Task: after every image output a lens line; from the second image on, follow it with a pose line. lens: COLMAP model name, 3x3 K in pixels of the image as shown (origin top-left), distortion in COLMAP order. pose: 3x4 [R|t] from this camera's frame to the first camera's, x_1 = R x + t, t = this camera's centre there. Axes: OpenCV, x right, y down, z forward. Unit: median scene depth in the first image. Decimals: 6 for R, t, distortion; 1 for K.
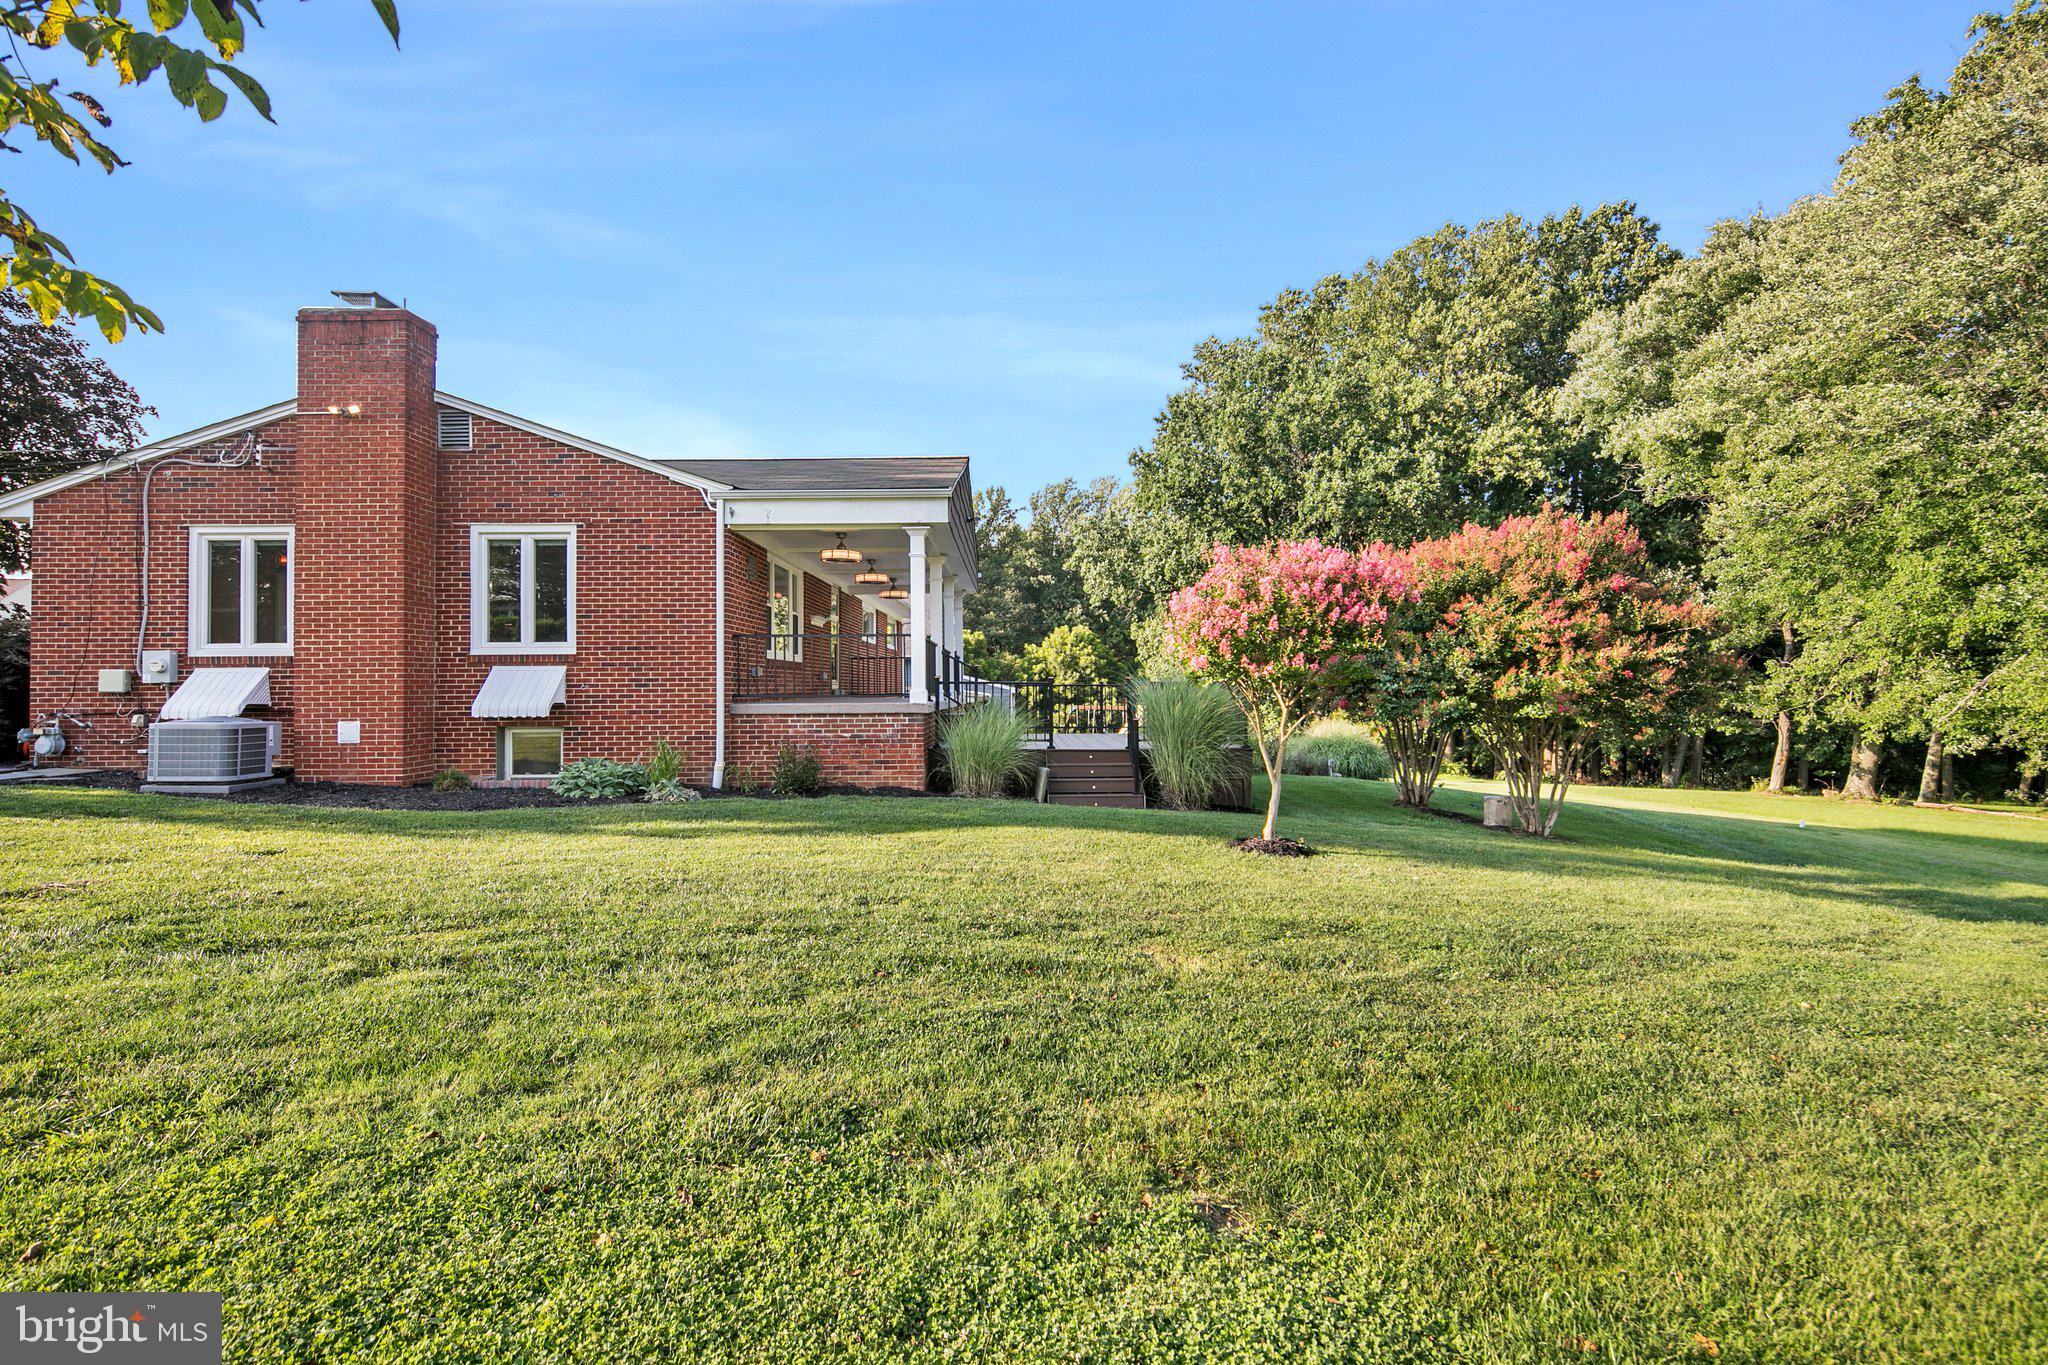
lens RADIAL K [[982.6, 0, 1037.3], [0, 982.6, 673.0], [0, 0, 1]] dist [-0.003134, 0.000779]
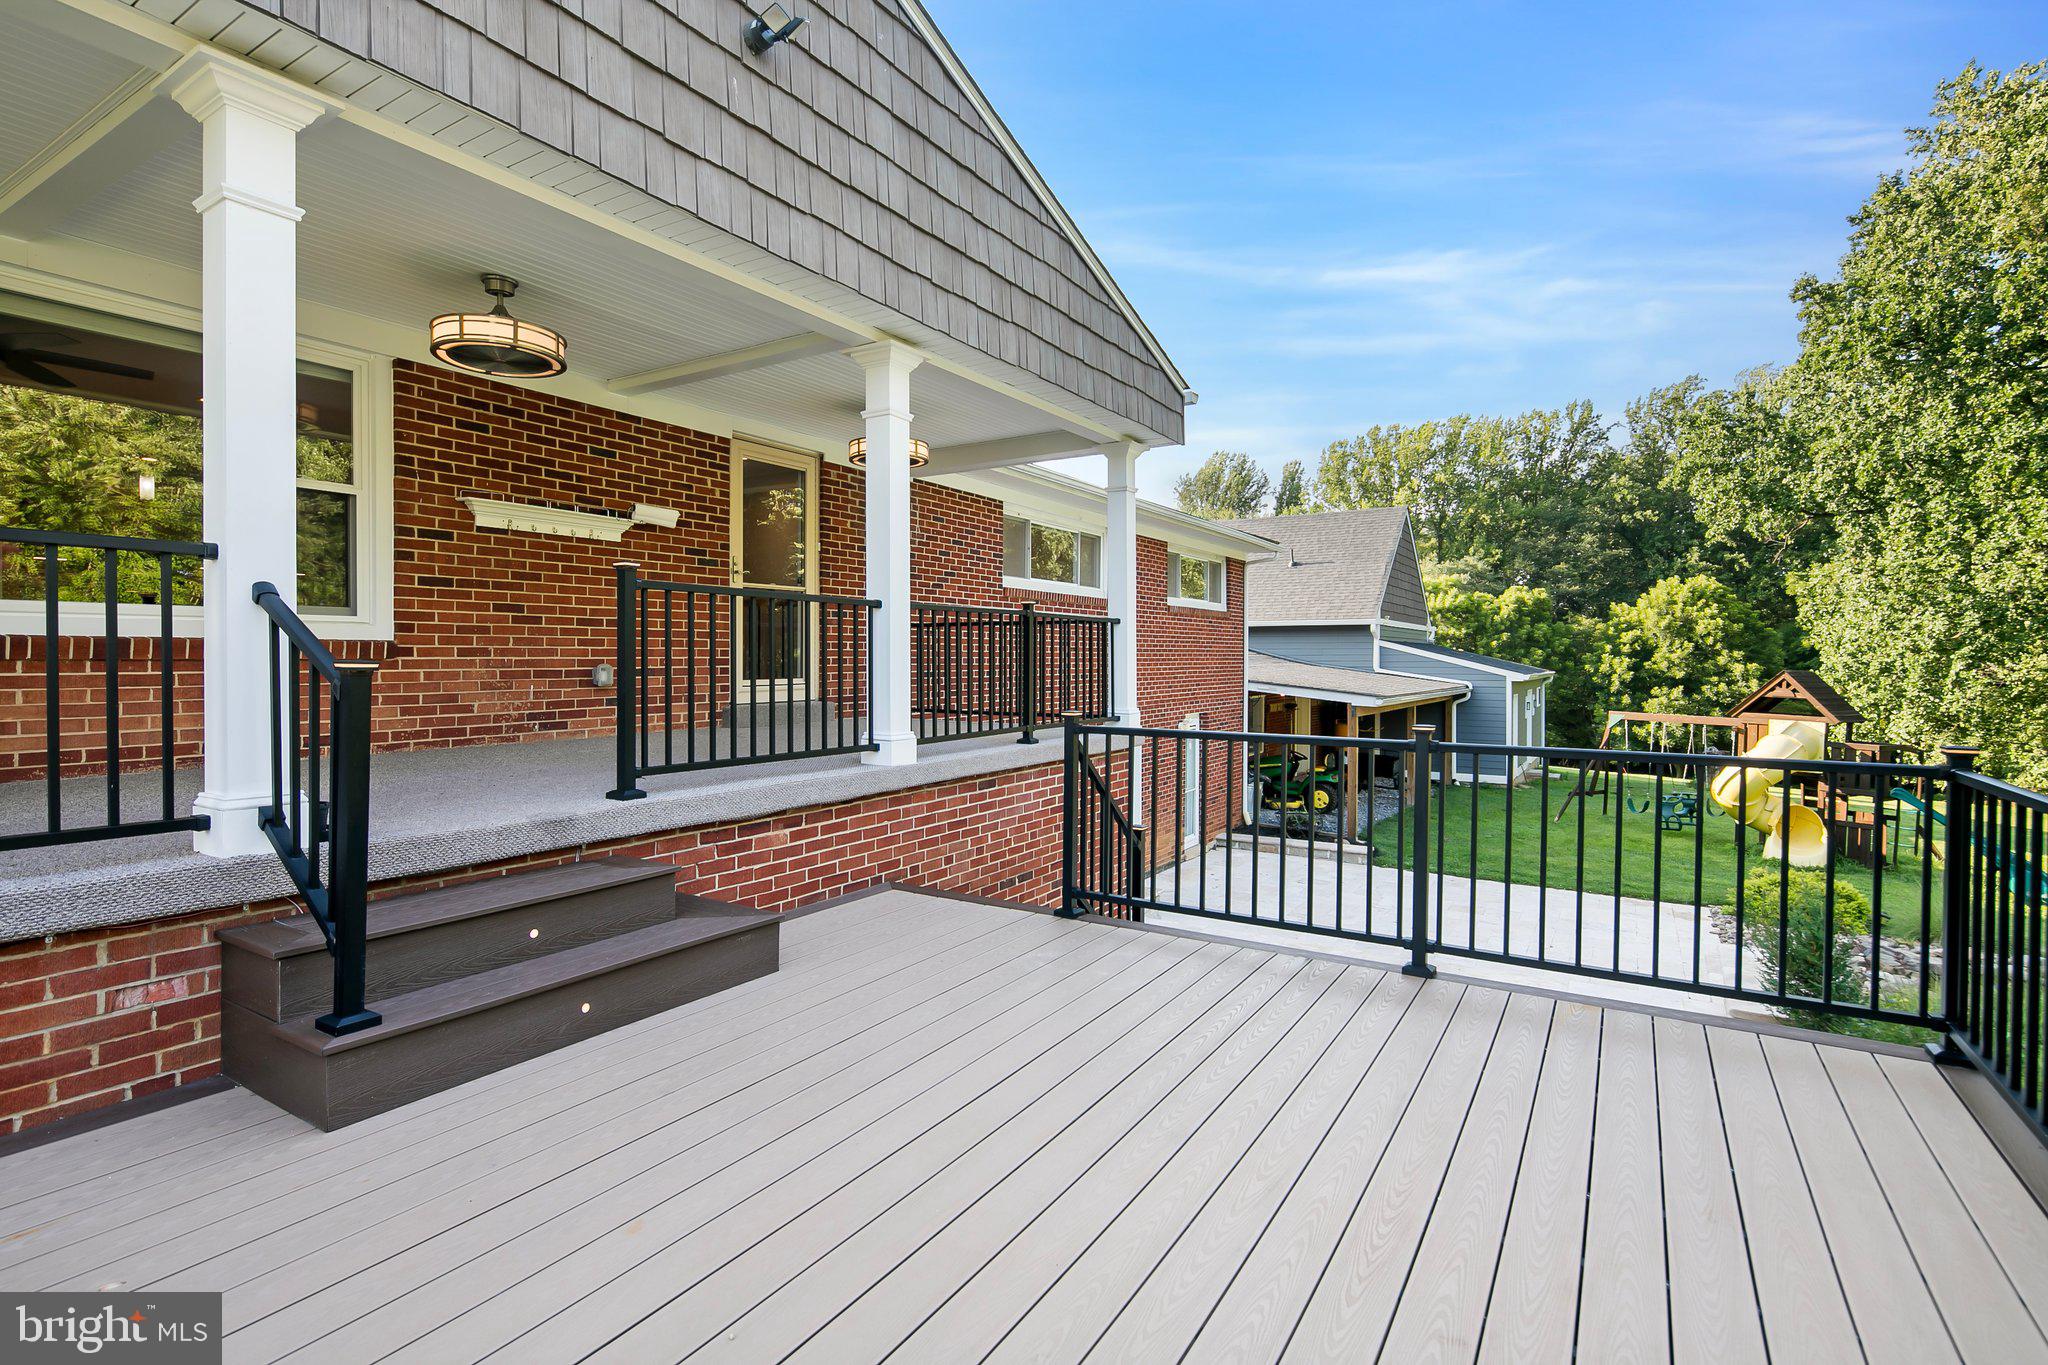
lens RADIAL K [[982.6, 0, 1021.7], [0, 982.6, 681.3], [0, 0, 1]] dist [-0.003134, 0.000779]
pose [[0.838573, 0.025525, -0.544191, 0.028734], [-0.002322, 0.999060, 0.043282, -0.002846], [0.544784, -0.035032, 0.837844, 0.196143]]
